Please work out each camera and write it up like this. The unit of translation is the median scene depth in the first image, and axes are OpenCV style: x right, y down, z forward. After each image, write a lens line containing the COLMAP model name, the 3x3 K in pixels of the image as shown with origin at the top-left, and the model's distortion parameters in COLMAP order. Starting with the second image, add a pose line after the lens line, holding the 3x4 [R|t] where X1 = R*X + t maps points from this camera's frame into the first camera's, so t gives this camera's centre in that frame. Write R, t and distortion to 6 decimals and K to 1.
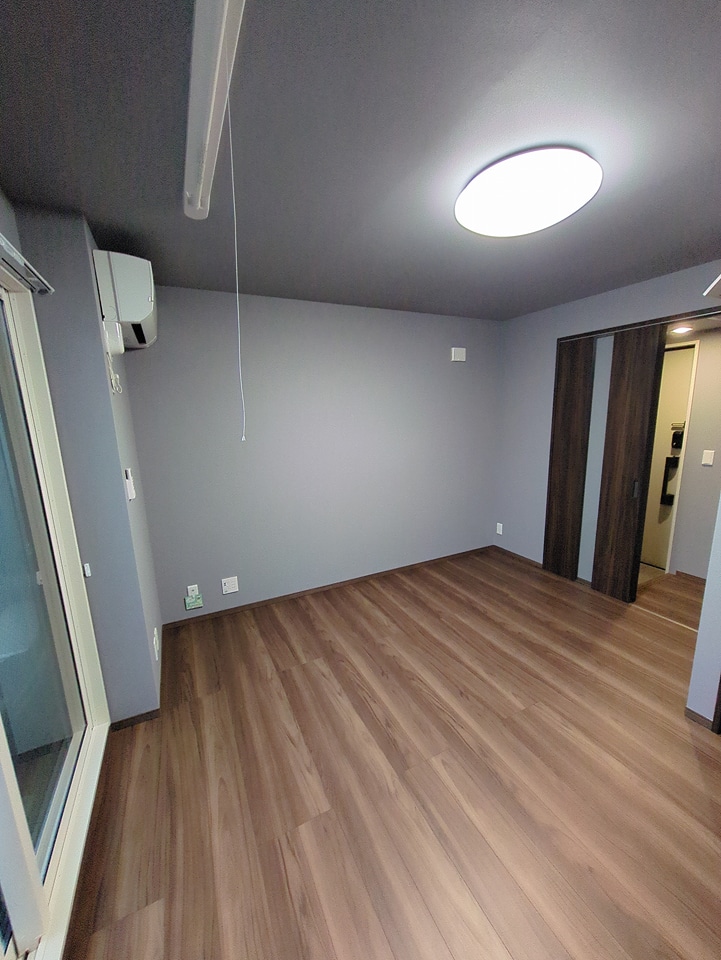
lens RADIAL K [[375.6, 0, 361.5], [0, 375.6, 484.6], [0, 0, 1]] dist [-0.003332, 0.000823]
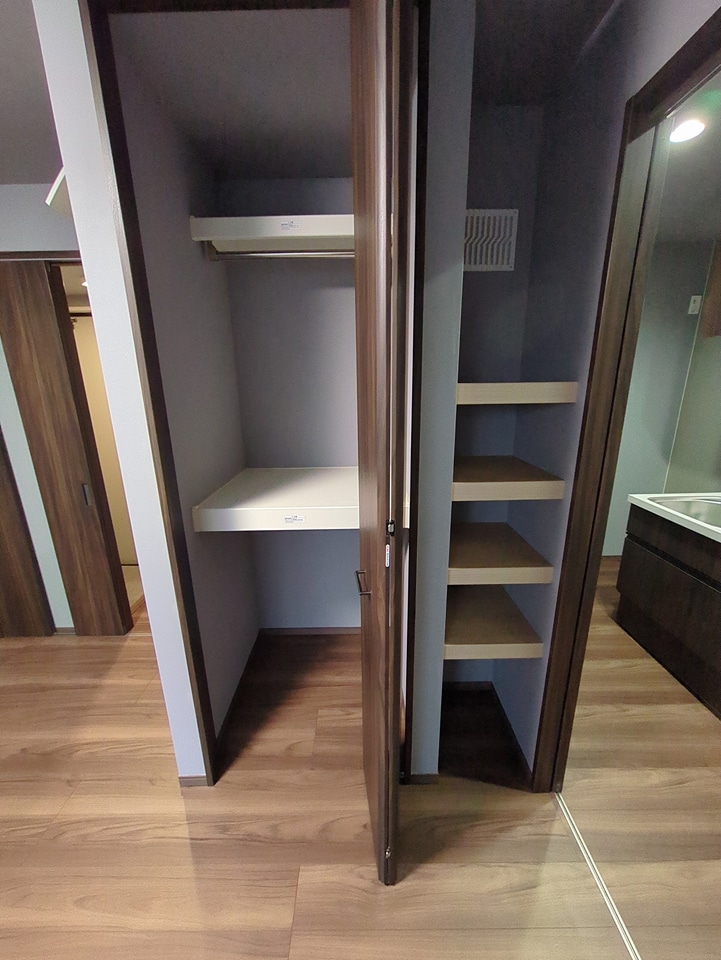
lens RADIAL K [[375.6, 0, 361.5], [0, 375.6, 484.6], [0, 0, 1]] dist [-0.003332, 0.000823]
pose [[0.442732, -0.212825, 0.871030, 0.319164], [0.168859, 0.973831, 0.152115, -0.027607], [-0.880611, 0.079735, 0.467084, 0.171480]]
